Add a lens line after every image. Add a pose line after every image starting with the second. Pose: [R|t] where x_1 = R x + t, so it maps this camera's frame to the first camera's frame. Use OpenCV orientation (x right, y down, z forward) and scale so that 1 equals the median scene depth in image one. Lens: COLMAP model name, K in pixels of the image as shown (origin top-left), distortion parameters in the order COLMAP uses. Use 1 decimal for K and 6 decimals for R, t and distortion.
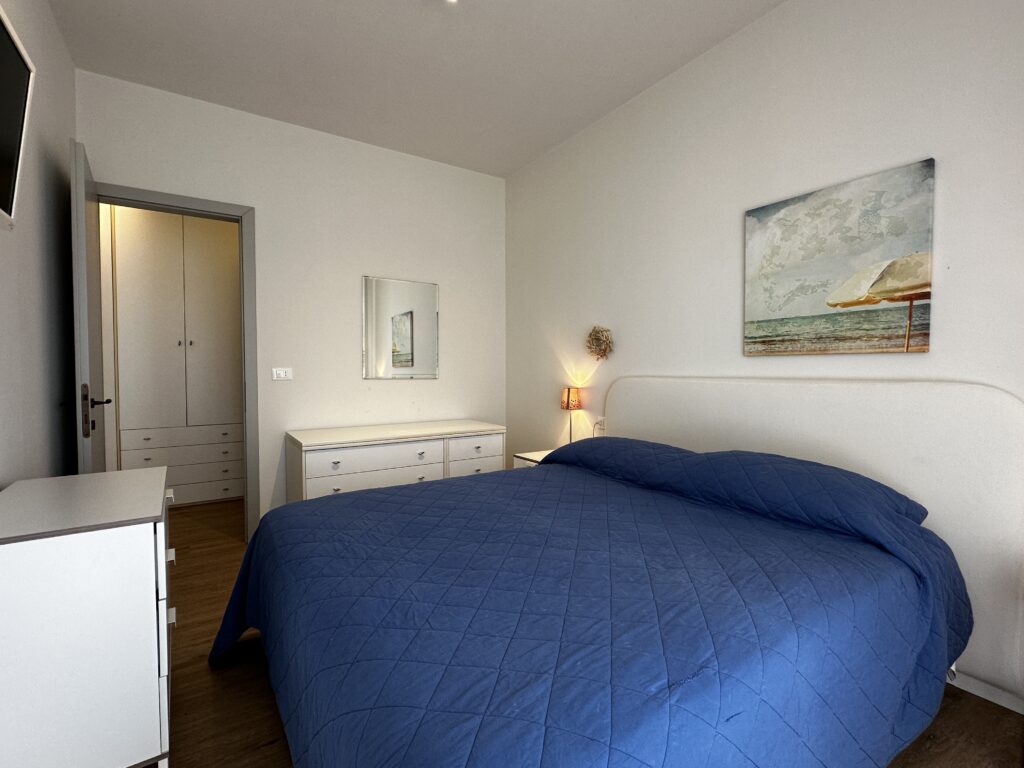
lens RADIAL K [[471.1, 0, 512.6], [0, 471.1, 380.4], [0, 0, 1]] dist [-0.002022, -0.000258]
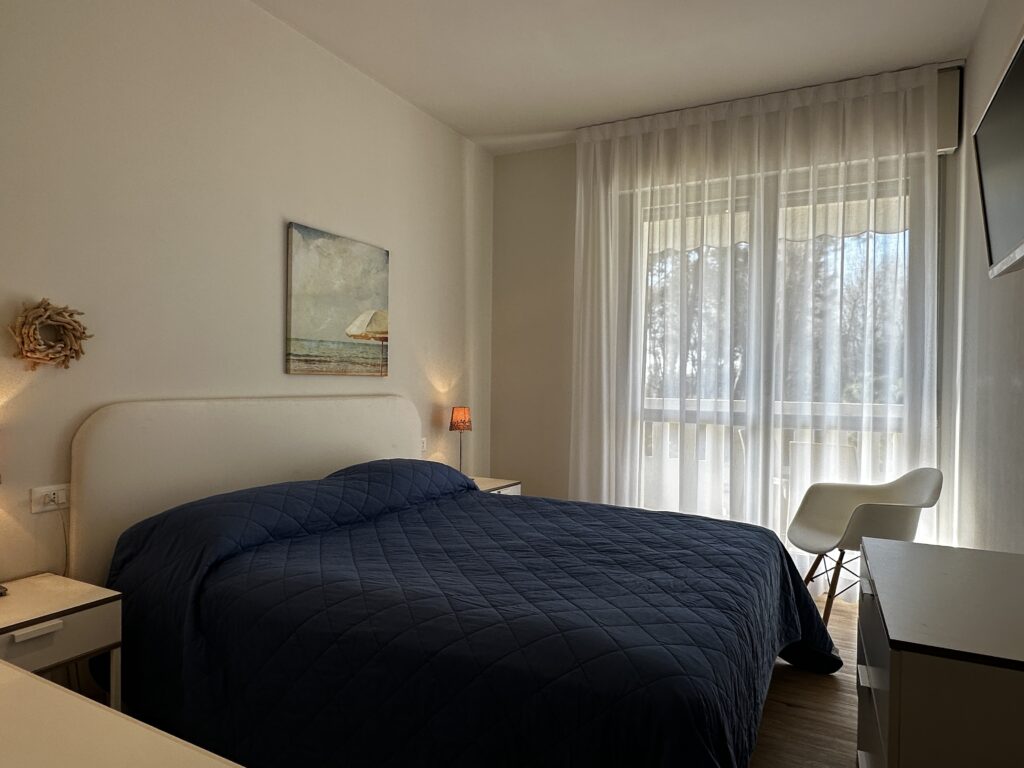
lens RADIAL K [[625.5, 0, 512.0], [0, 625.5, 385.6], [0, 0, 1]] dist [-0.002226, -0.000657]
pose [[-0.473490, -0.012218, 0.880714, -1.009838], [0.006011, 0.999836, 0.017103, -0.056974], [-0.880779, 0.013392, -0.473339, 1.467656]]
